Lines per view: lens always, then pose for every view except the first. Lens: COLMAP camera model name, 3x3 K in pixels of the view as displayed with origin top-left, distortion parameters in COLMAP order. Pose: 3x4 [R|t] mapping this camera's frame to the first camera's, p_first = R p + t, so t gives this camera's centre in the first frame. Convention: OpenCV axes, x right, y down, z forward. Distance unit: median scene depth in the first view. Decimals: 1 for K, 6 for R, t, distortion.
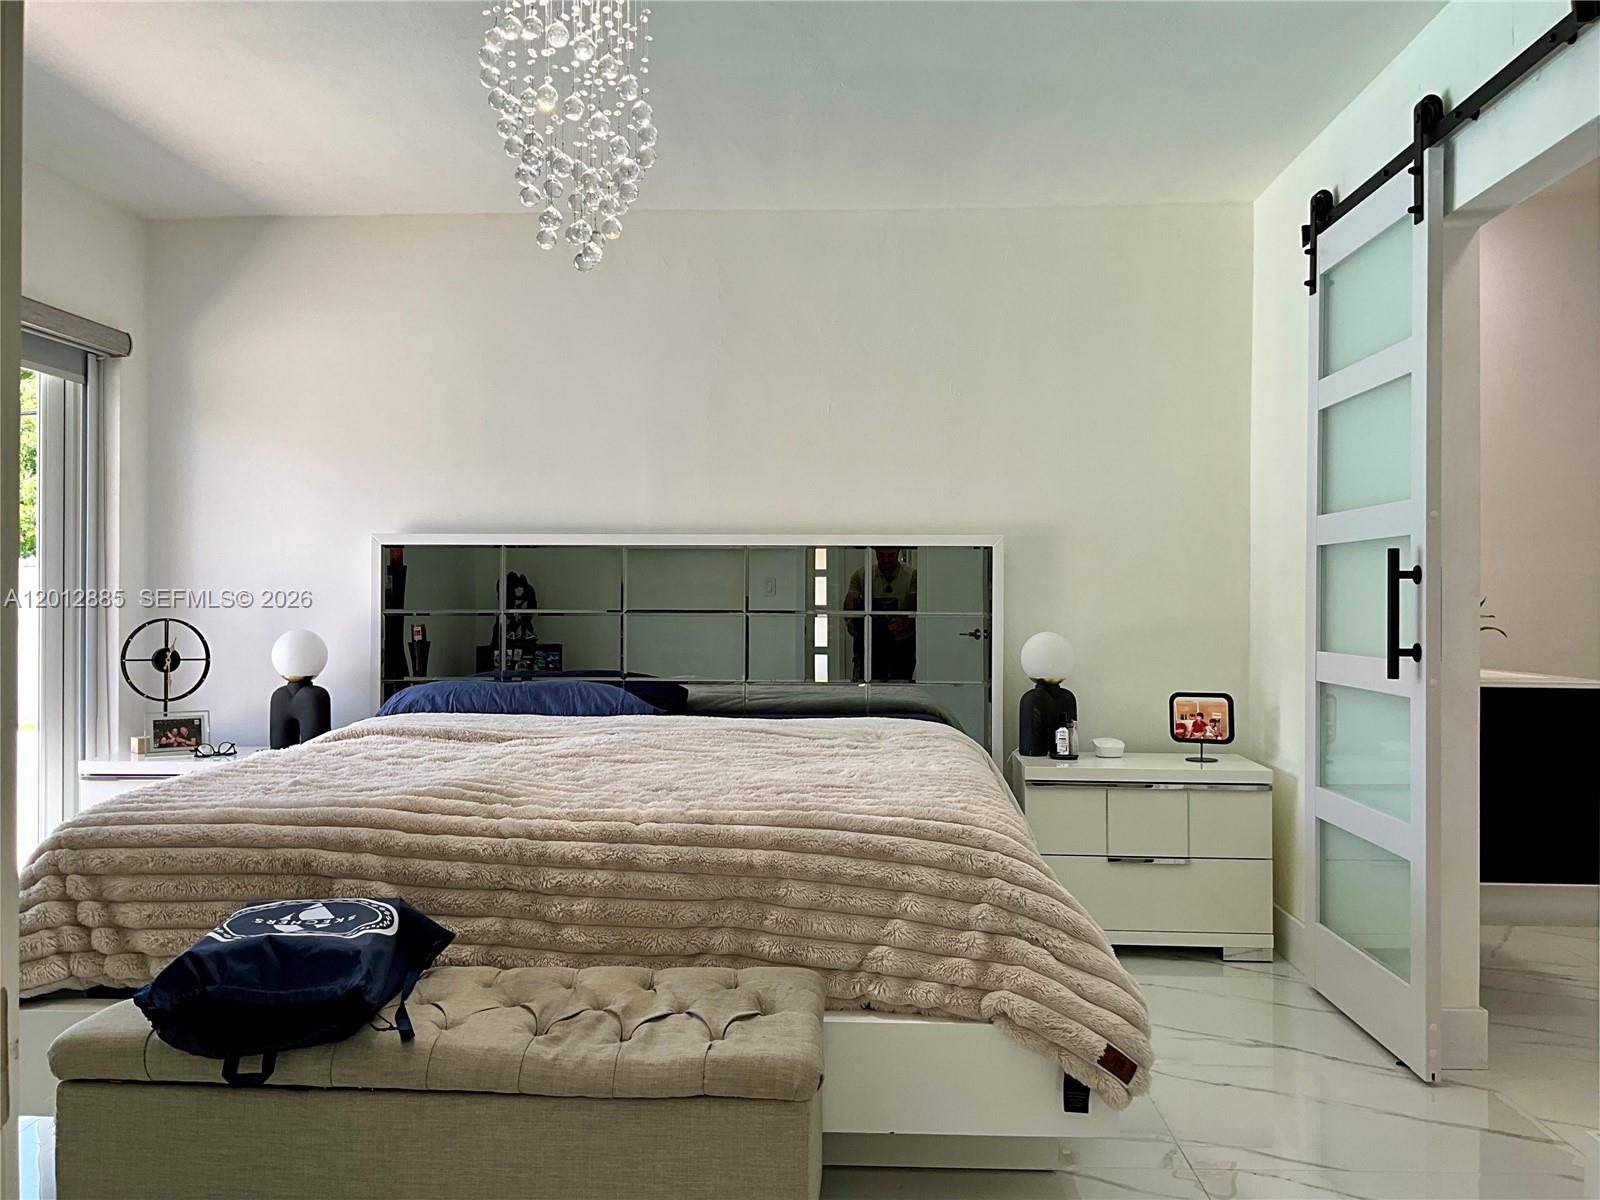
lens RADIAL K [[1339.1, 0, 798.1], [0, 1339.1, 598.7], [0, 0, 1]] dist [0.007065, -0.000831]
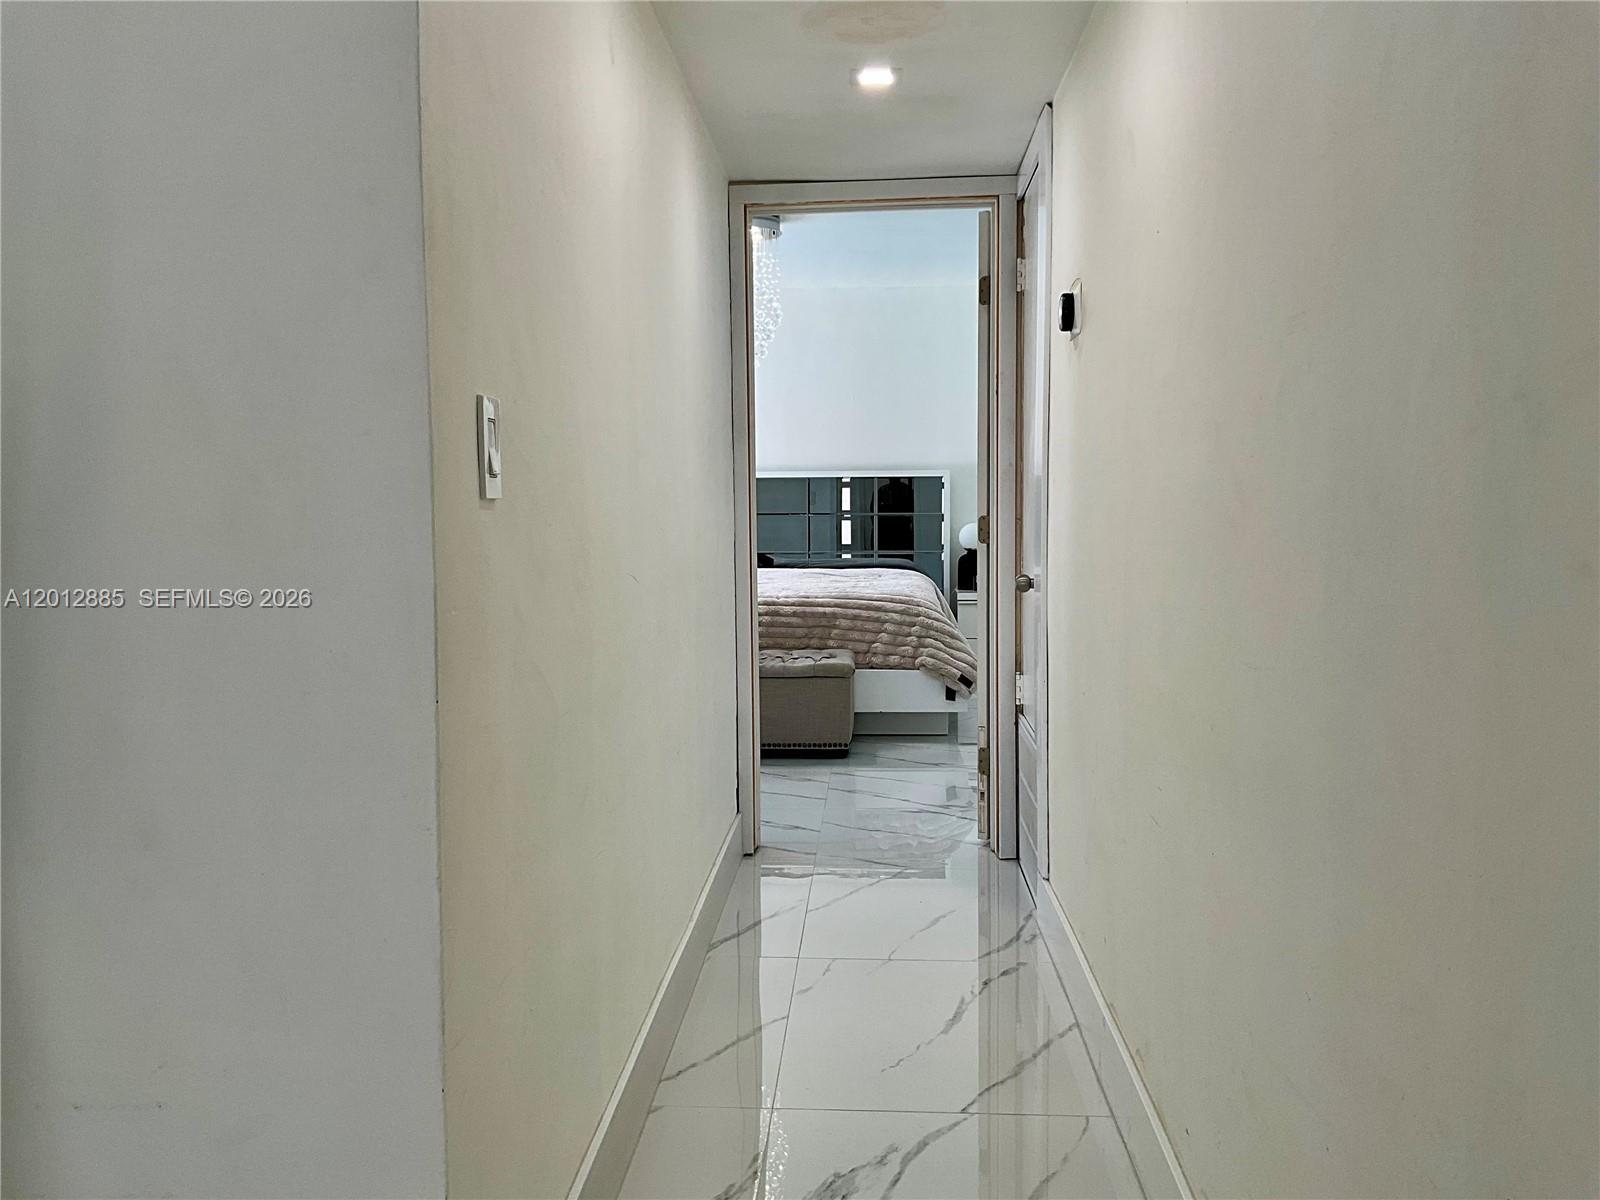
lens RADIAL K [[1339.1, 0, 796.8], [0, 1339.1, 604.7], [0, 0, 1]] dist [0.007065, -0.000831]
pose [[0.999800, -0.008745, -0.017996, -0.043492], [0.010063, 0.997170, 0.074499, -0.005231], [0.017294, -0.074665, 0.997059, -1.525868]]
